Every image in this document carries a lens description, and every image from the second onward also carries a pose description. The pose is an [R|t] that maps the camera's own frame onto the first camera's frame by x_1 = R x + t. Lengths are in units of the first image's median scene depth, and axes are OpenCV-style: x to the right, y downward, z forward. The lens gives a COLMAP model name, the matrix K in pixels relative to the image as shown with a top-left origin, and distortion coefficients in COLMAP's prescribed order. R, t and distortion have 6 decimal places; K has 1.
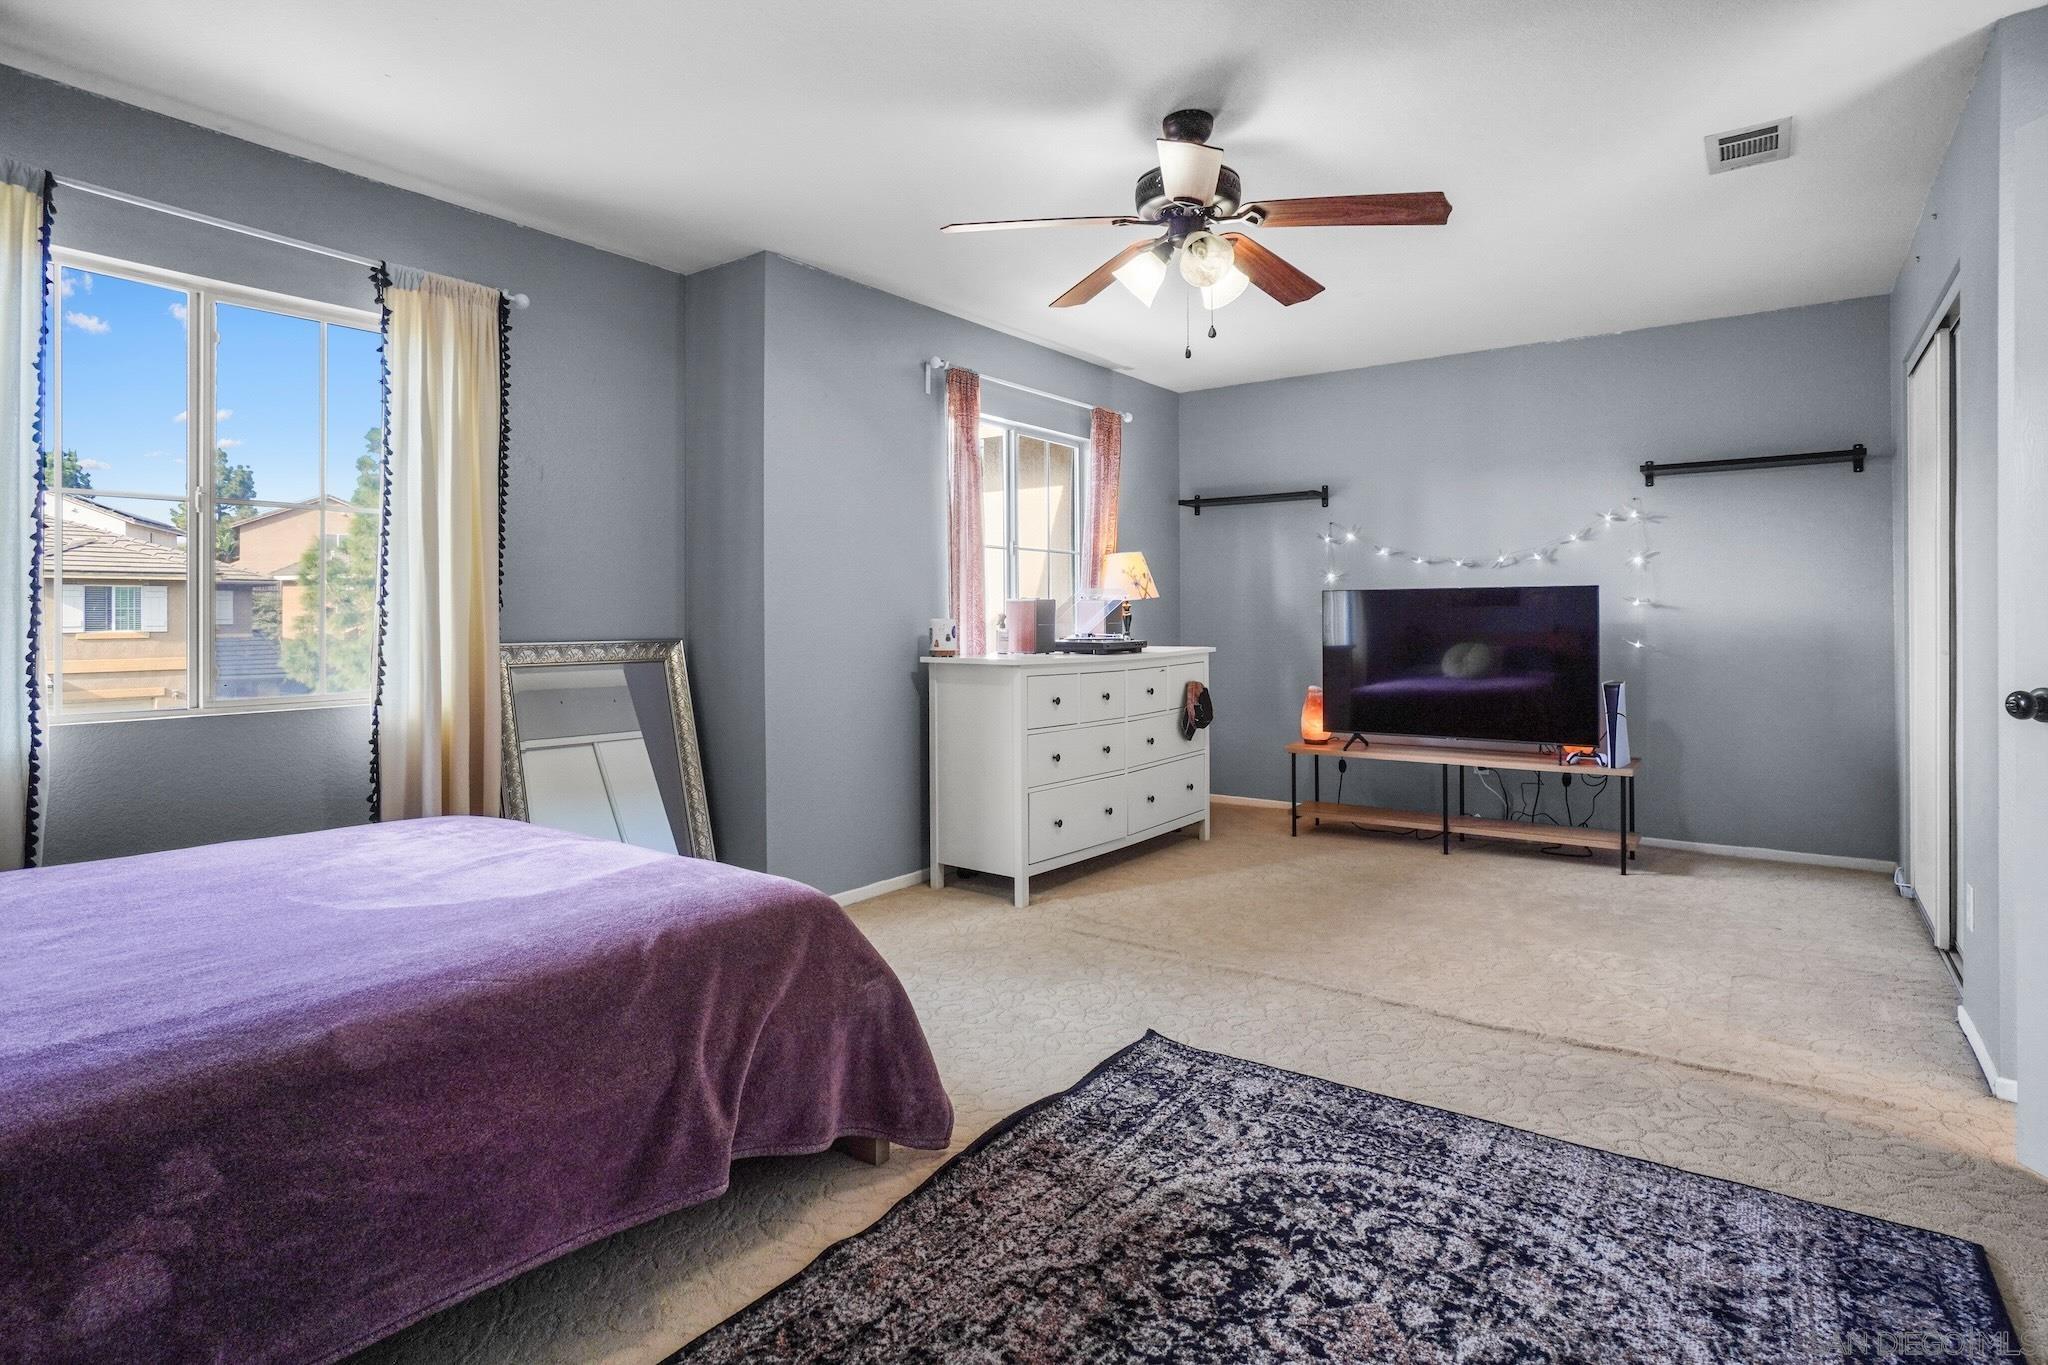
lens RADIAL K [[1056.3, 0, 1023.3], [0, 1056.3, 616.5], [0, 0, 1]] dist [-0.049396, 0.022900]
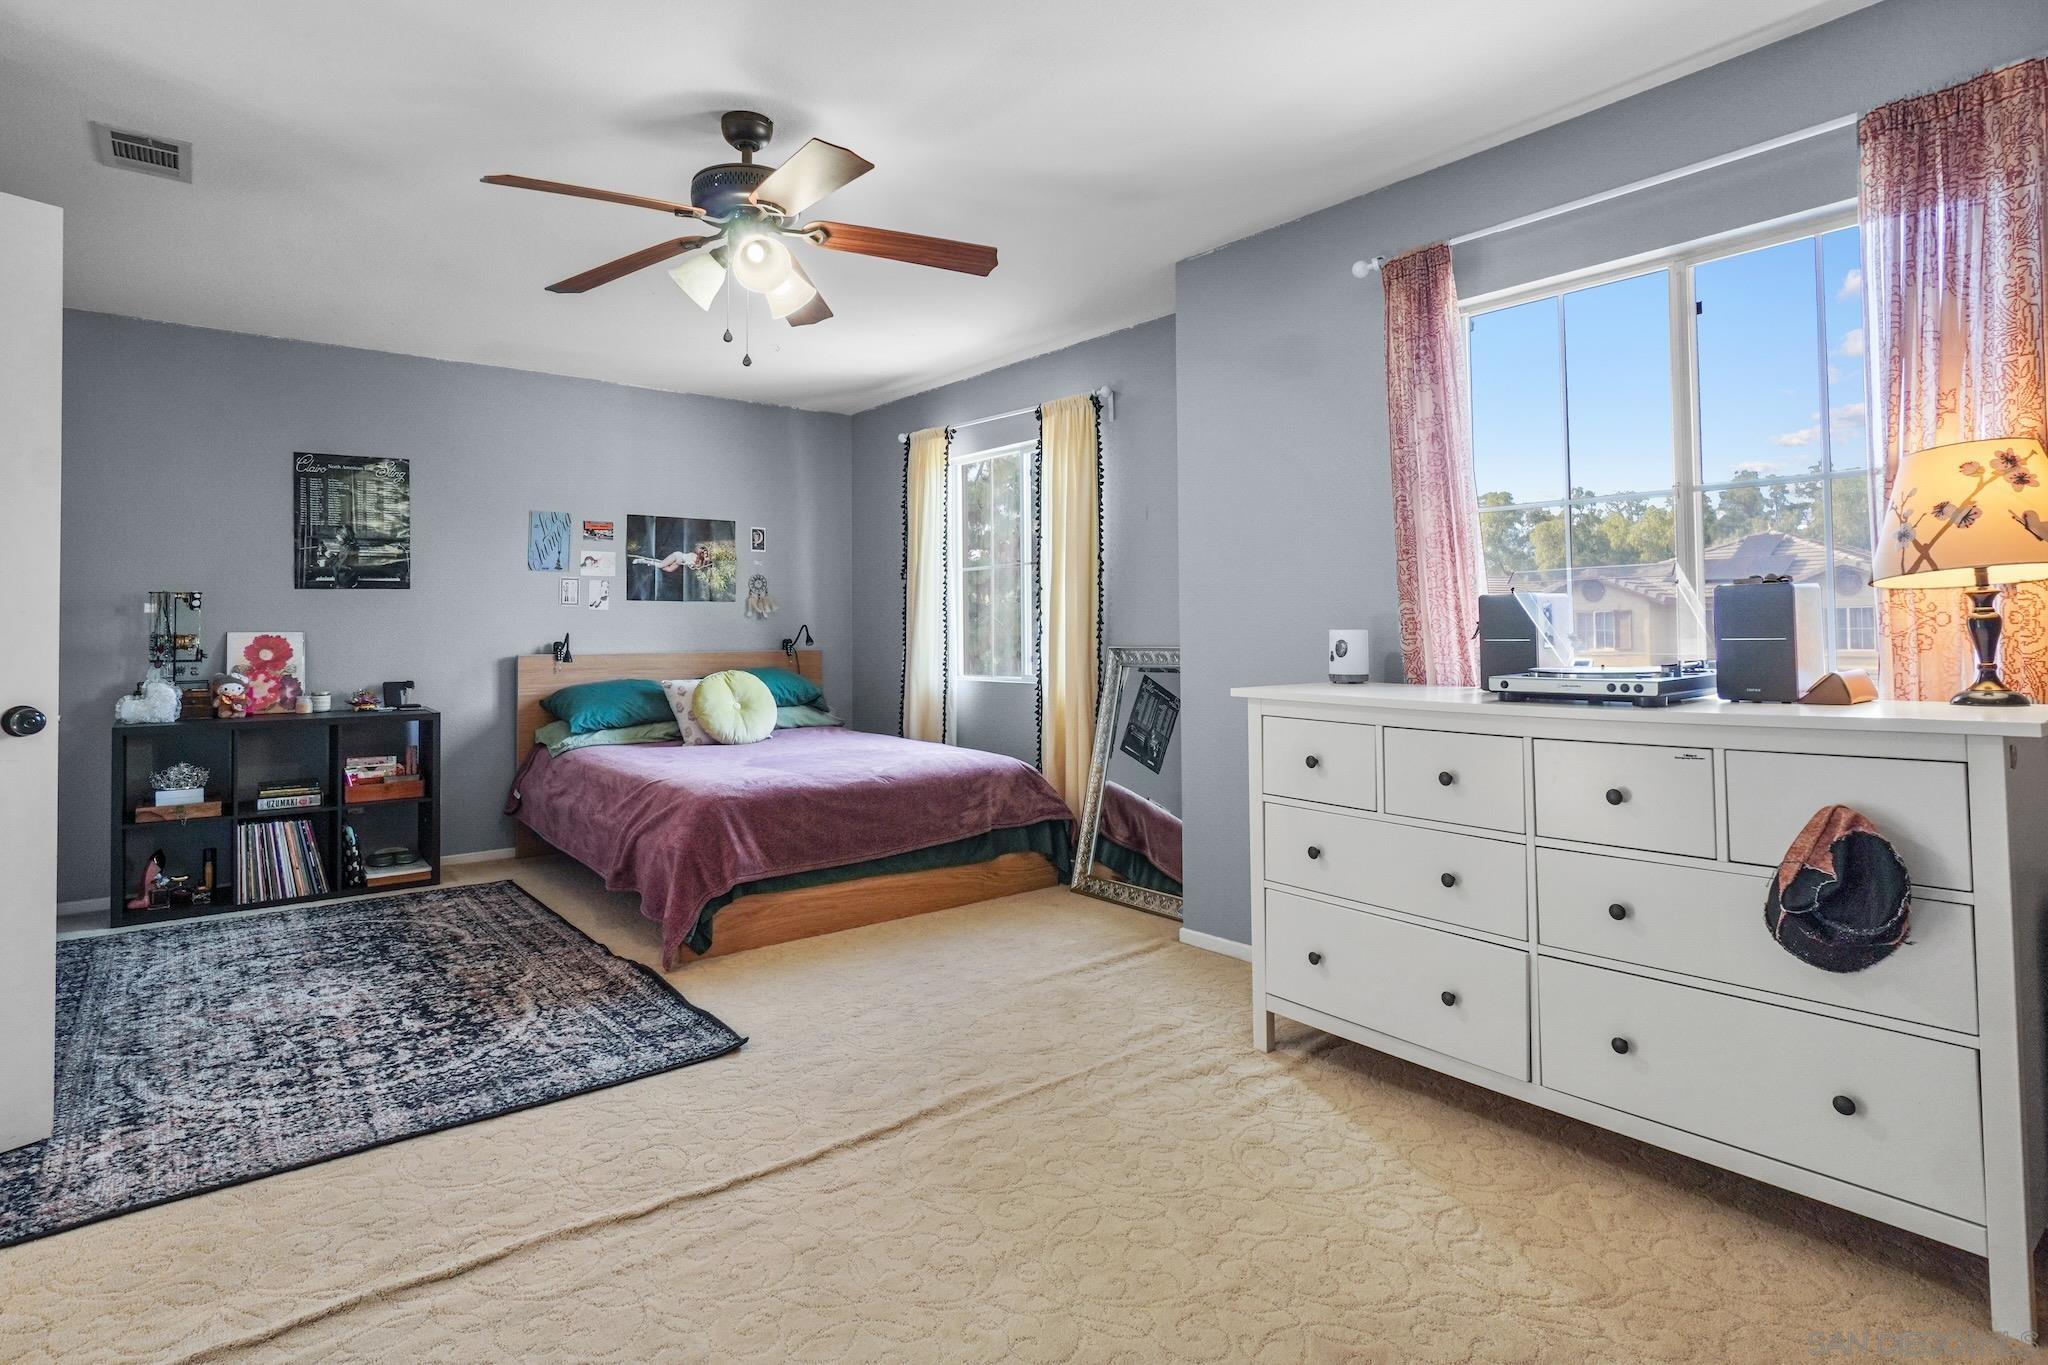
lens RADIAL K [[1056.3, 0, 1023.3], [0, 1056.3, 616.5], [0, 0, 1]] dist [-0.049396, 0.022900]
pose [[-0.248938, -0.006837, -0.968495, 1.420747], [0.011324, 0.999886, -0.009969, -0.005906], [0.968453, -0.013449, -0.248833, 2.063110]]
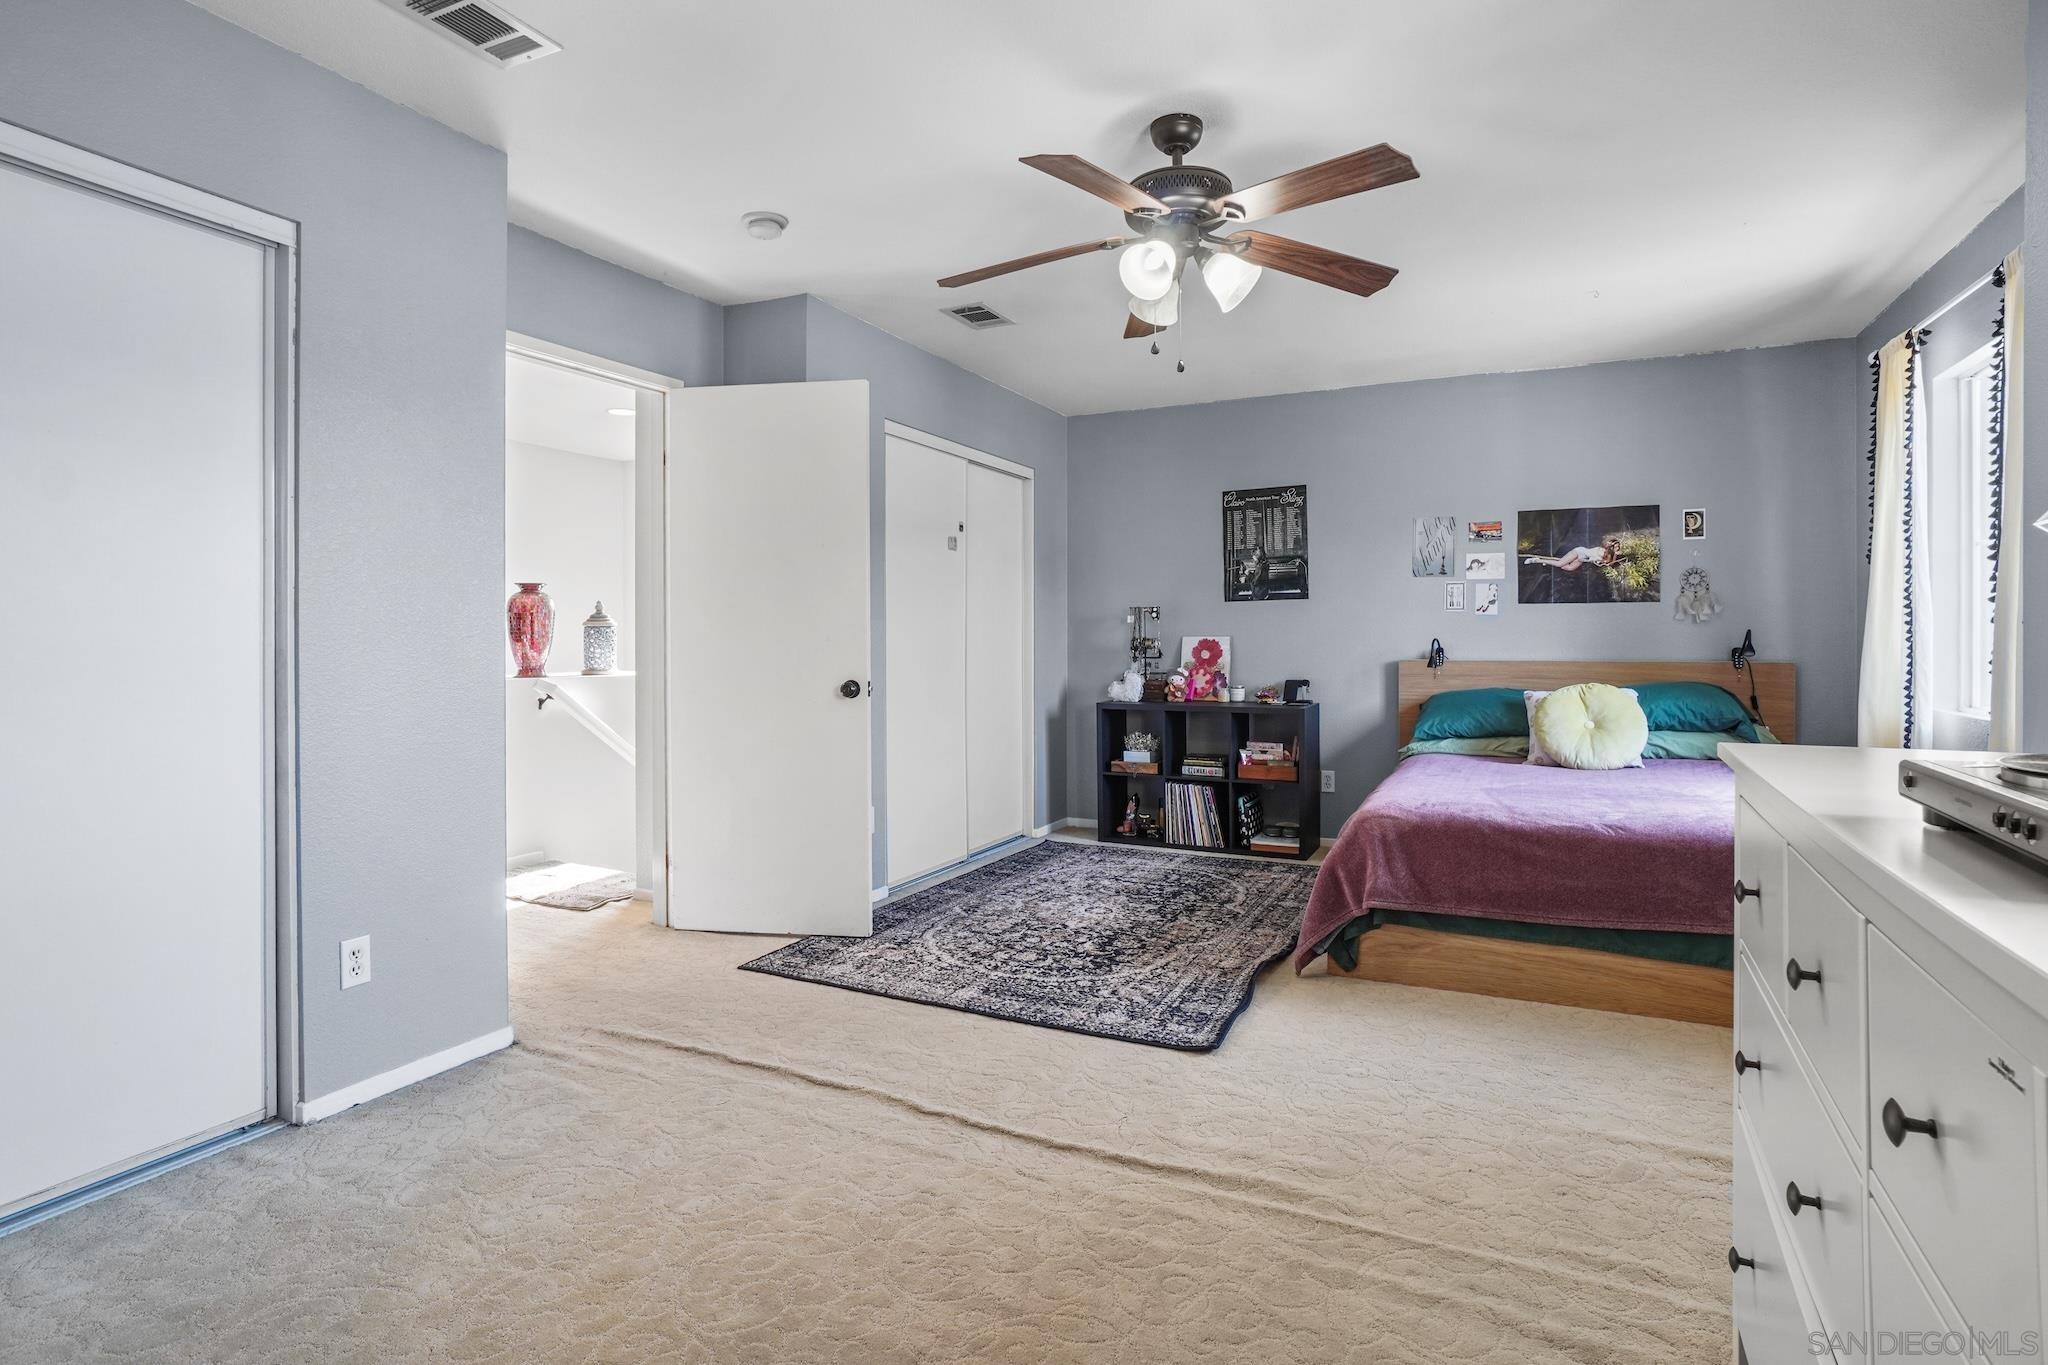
lens RADIAL K [[1047.2, 0, 1020.0], [0, 1047.2, 646.9], [0, 0, 1]] dist [-0.026266, 0.000218]
pose [[-0.986039, 0.006075, -0.166402, 0.643604], [0.005463, 0.999977, 0.004138, 0.000974], [0.166423, 0.003171, -0.986049, 2.673659]]
